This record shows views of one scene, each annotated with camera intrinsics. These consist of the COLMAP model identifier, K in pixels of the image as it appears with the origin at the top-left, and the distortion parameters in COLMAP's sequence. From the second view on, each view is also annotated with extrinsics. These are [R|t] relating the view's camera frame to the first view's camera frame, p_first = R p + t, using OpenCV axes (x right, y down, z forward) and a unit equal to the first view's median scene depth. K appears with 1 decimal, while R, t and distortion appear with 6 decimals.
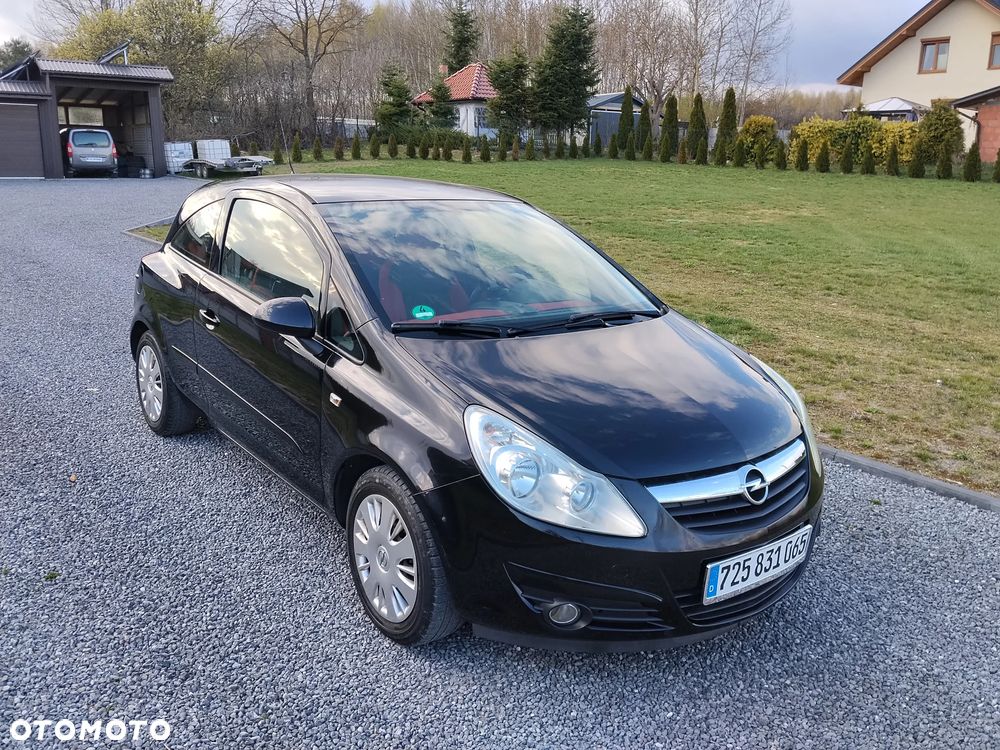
lens RADIAL K [[837.6, 0, 500.0], [0, 837.6, 375.0], [0, 0, 1]] dist [0.093564, -0.173604]
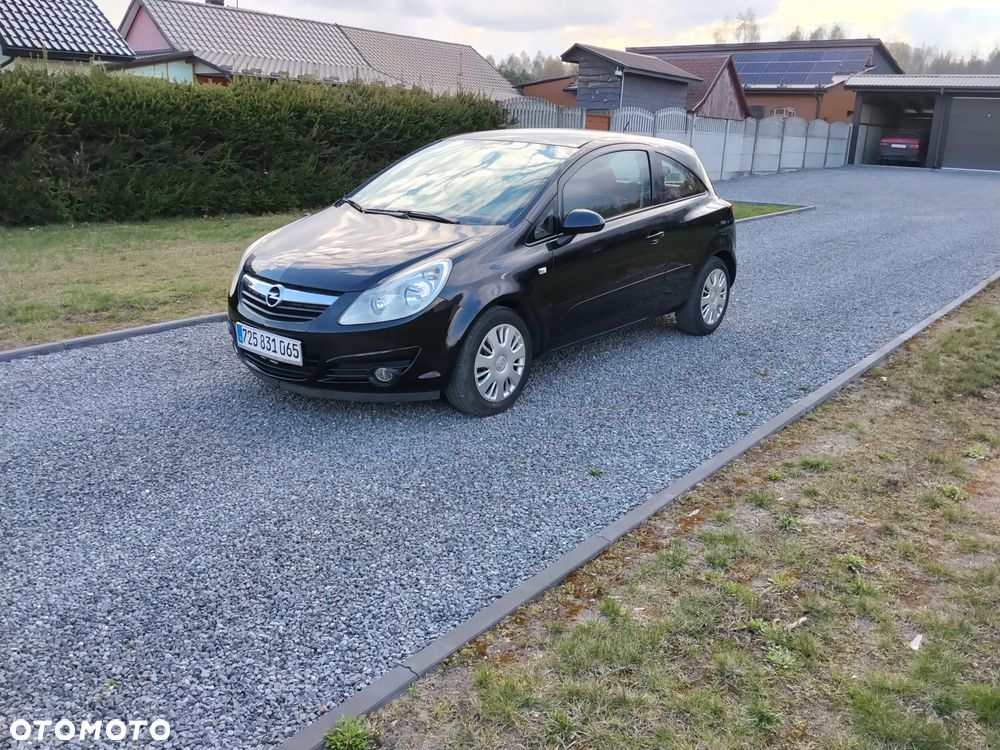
lens RADIAL K [[837.6, 0, 500.0], [0, 837.6, 375.0], [0, 0, 1]] dist [0.093564, -0.173604]
pose [[0.215757, 0.255361, -0.942465, 0.175676], [-0.264996, 0.944287, 0.195190, -0.014253], [0.939801, 0.207636, 0.271406, 0.088684]]
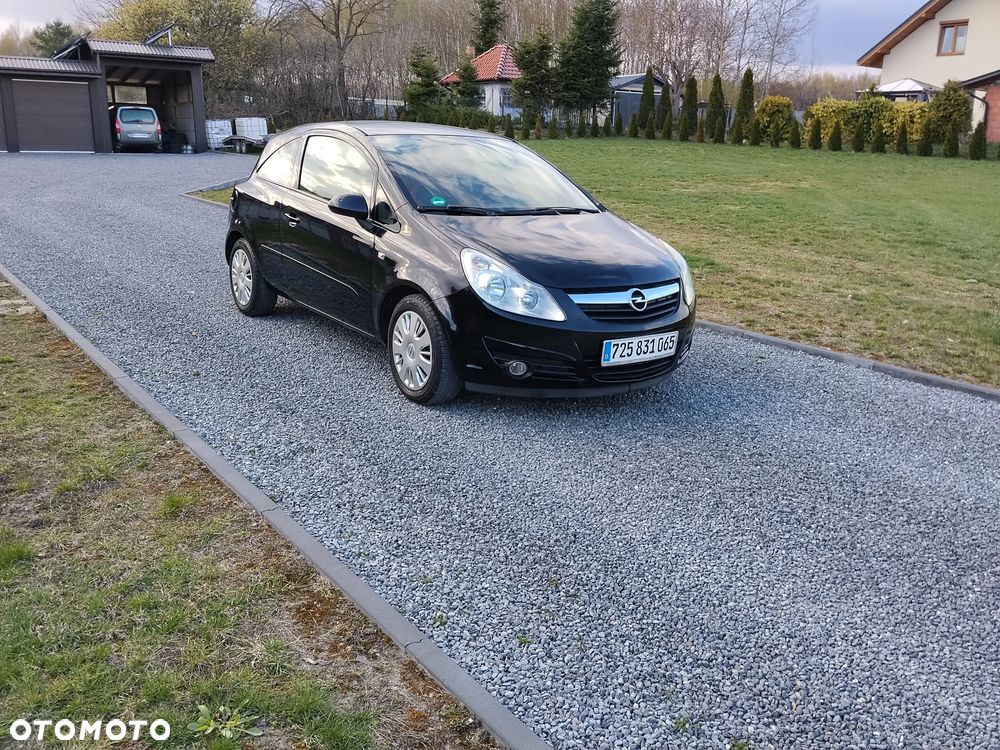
lens RADIAL K [[837.6, 0, 500.0], [0, 837.6, 375.0], [0, 0, 1]] dist [0.093564, -0.173604]
pose [[0.999478, 0.012359, -0.029843, 0.007519], [-0.011806, 0.999756, 0.018656, 0.022087], [0.030066, -0.018294, 0.999381, -0.056888]]
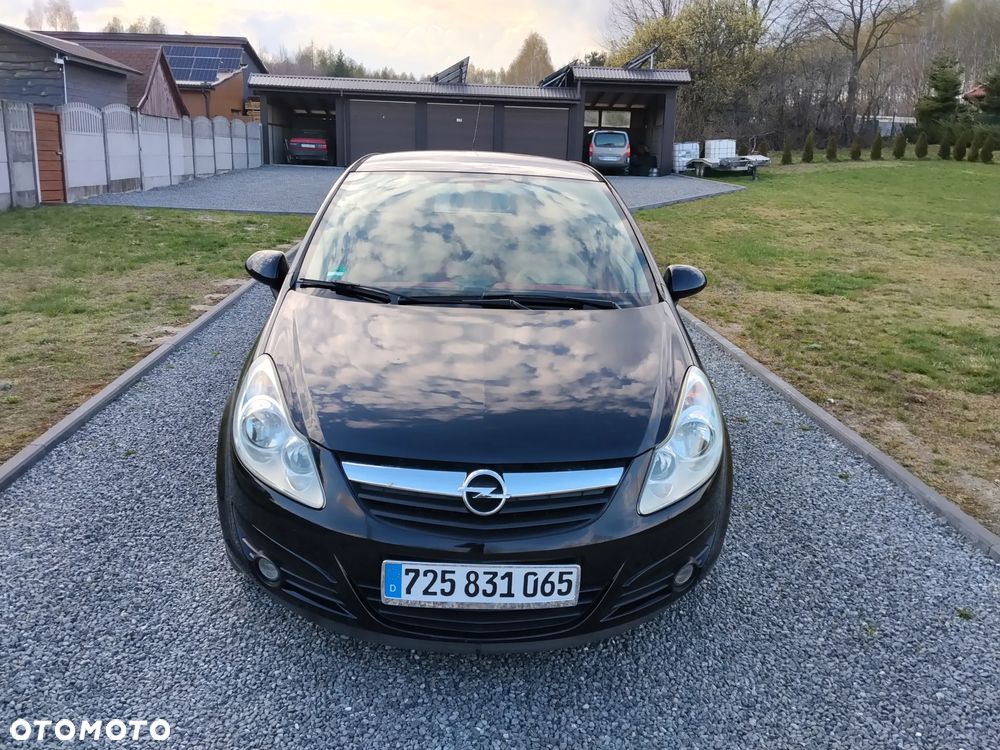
lens RADIAL K [[846.6, 0, 500.0], [0, 846.6, 375.0], [0, 0, 1]] dist [0.071939, -0.141829]
pose [[0.814590, 0.152155, -0.559724, 0.069469], [-0.154992, 0.986991, 0.042736, -0.002533], [0.558945, 0.051941, 0.827576, 0.025147]]
